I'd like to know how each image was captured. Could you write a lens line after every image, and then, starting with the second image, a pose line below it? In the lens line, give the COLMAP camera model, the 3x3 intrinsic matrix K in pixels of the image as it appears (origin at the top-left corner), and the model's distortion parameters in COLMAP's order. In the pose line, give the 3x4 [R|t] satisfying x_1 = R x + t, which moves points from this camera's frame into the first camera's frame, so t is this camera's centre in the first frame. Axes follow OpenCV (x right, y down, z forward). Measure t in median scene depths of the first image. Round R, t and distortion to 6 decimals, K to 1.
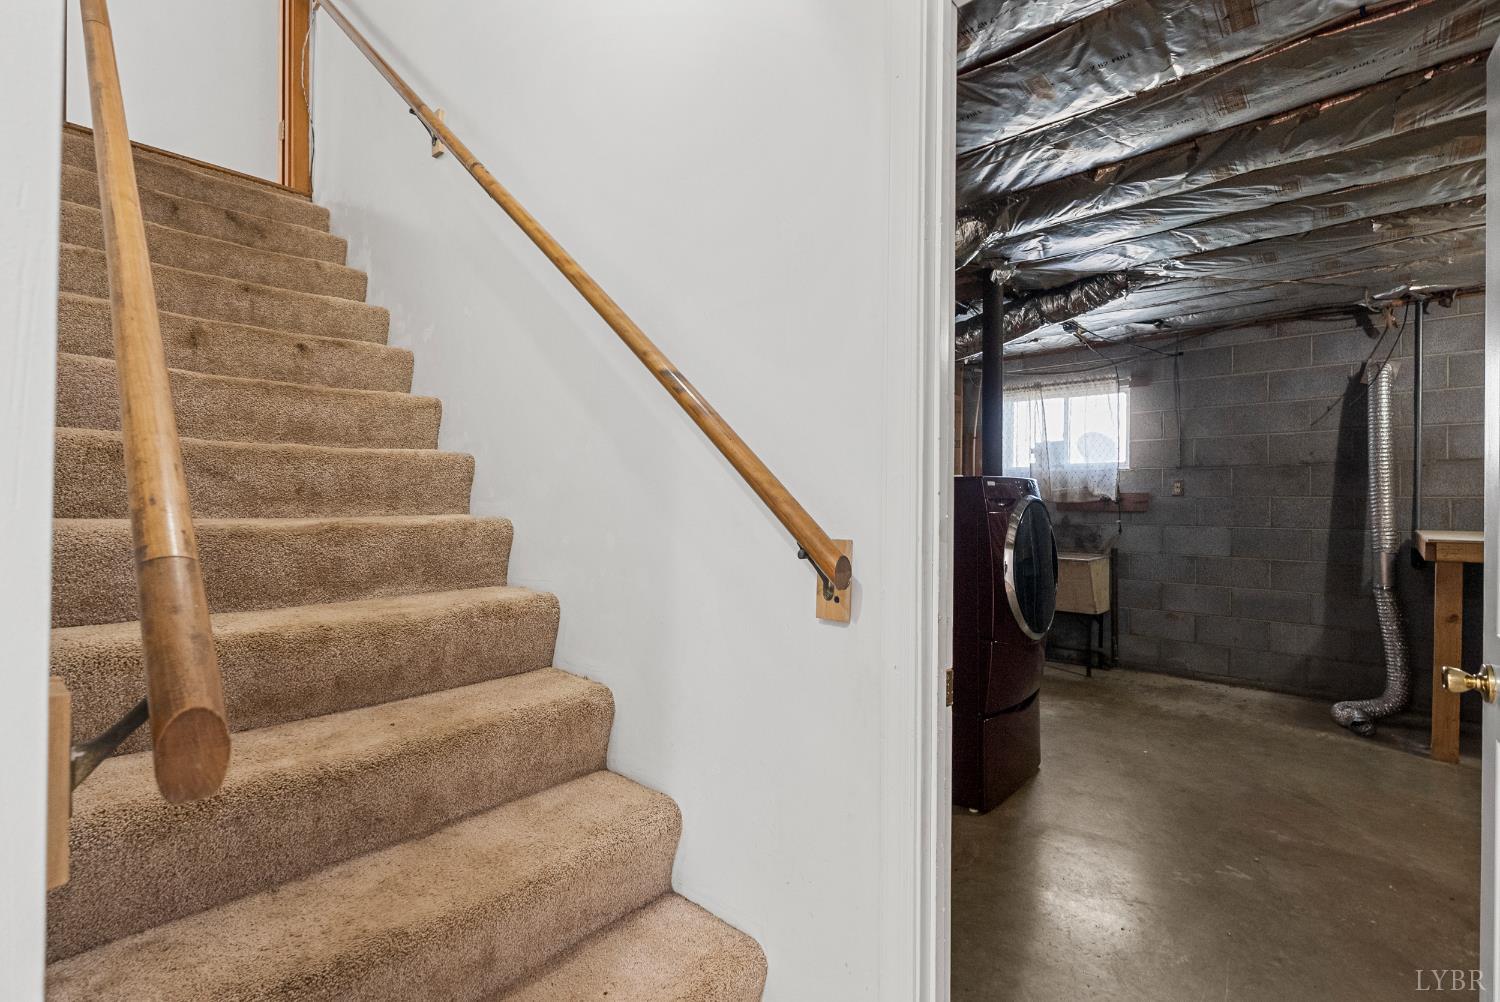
lens RADIAL K [[675.0, 0, 751.4], [0, 675.0, 501.6], [0, 0, 1]] dist [0.000076, 0.001037]
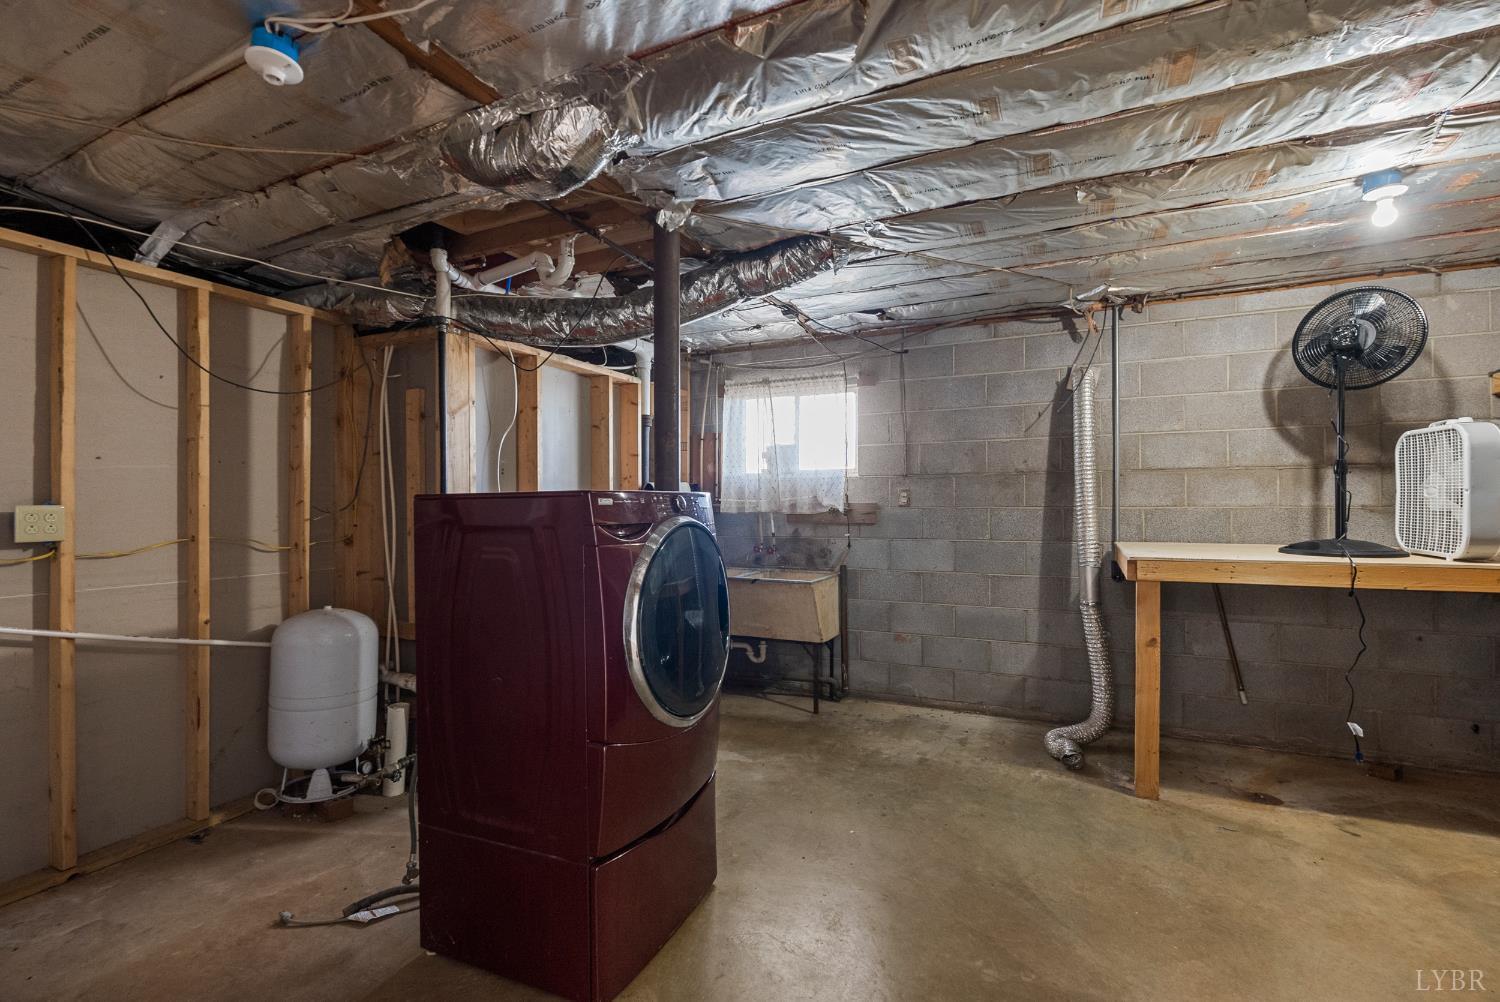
lens RADIAL K [[675.0, 0, 749.1], [0, 675.0, 500.4], [0, 0, 1]] dist [0.000076, 0.001037]
pose [[0.957174, -0.005602, 0.289458, 0.202213], [0.007738, 0.999951, -0.006235, -0.015296], [-0.289409, 0.008208, 0.957170, 0.226699]]
